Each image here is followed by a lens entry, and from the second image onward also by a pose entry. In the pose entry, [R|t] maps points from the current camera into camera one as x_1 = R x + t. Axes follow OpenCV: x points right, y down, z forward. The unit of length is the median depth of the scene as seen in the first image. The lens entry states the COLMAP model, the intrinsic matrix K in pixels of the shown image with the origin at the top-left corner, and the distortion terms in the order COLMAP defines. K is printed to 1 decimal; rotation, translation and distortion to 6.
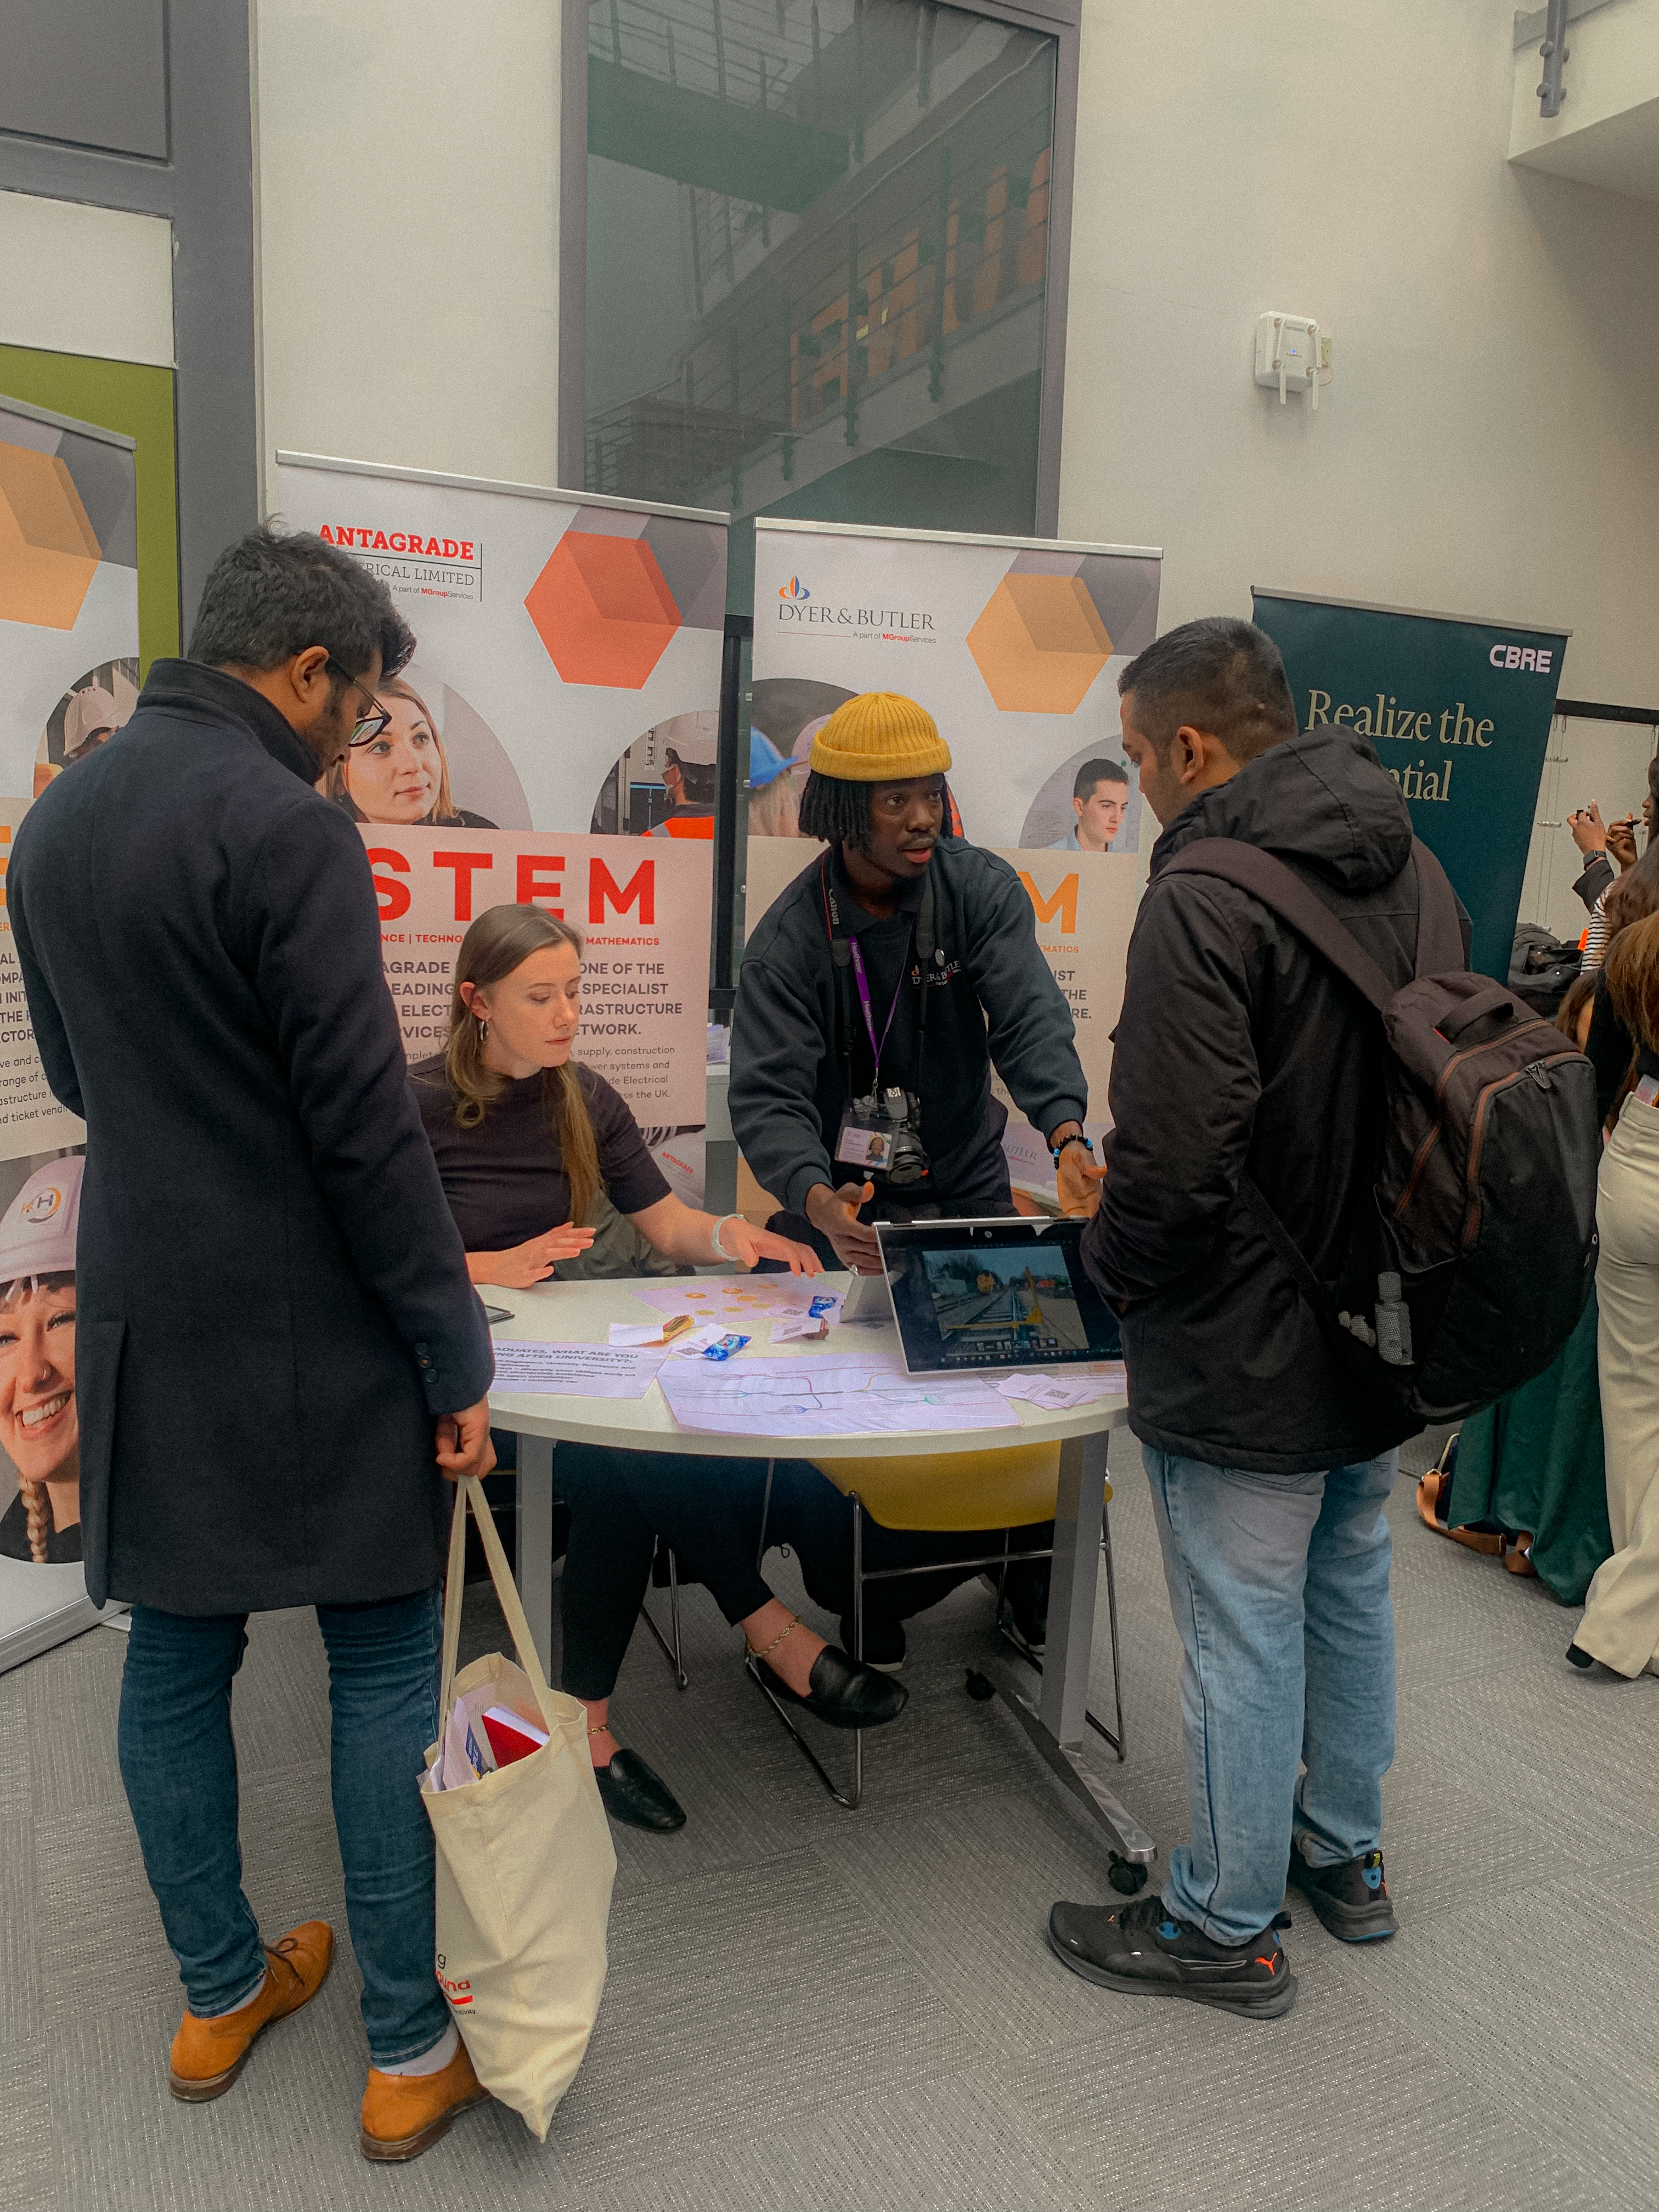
lens RADIAL K [[1481.7, 0, 942.3], [0, 1481.7, 1106.5], [0, 0, 1]] dist [0.050537, -0.036122]
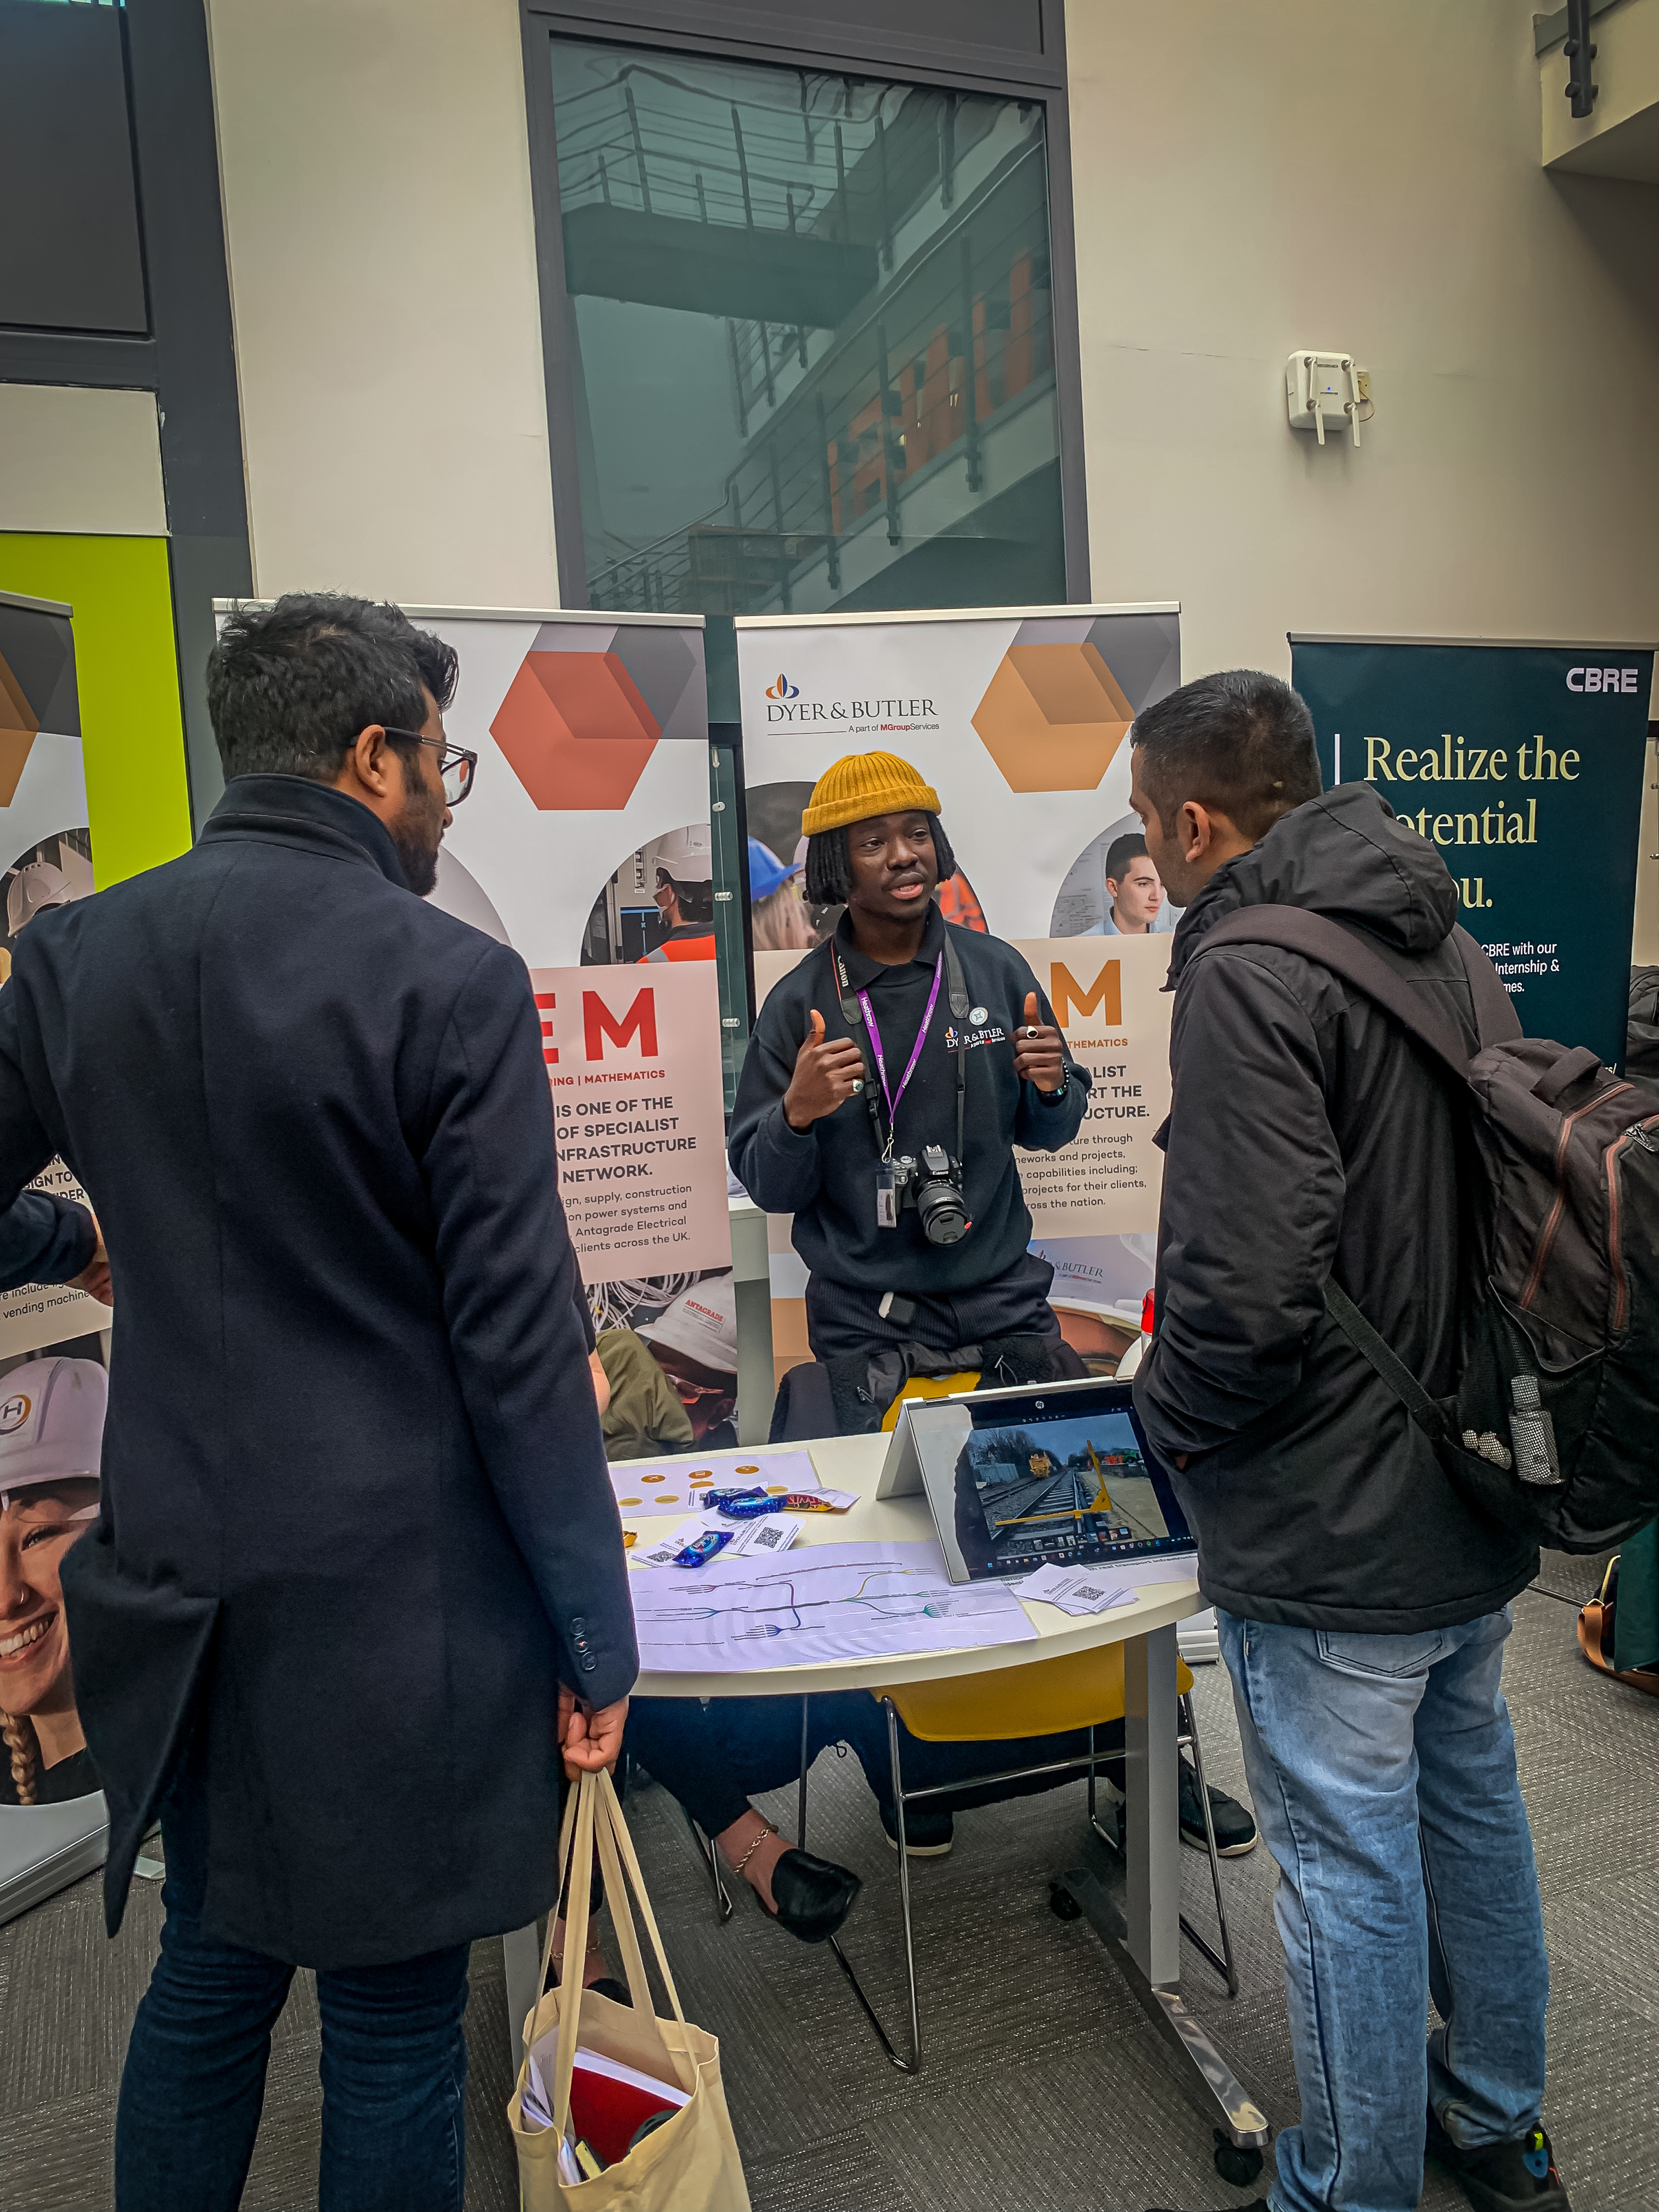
lens RADIAL K [[1481.7, 0, 942.3], [0, 1481.7, 1106.5], [0, 0, 1]] dist [0.050537, -0.036122]
pose [[0.992949, -0.079373, -0.088053, 0.060334], [0.074089, 0.995339, -0.061735, -0.020082], [0.092542, 0.054776, 0.994201, 0.093434]]
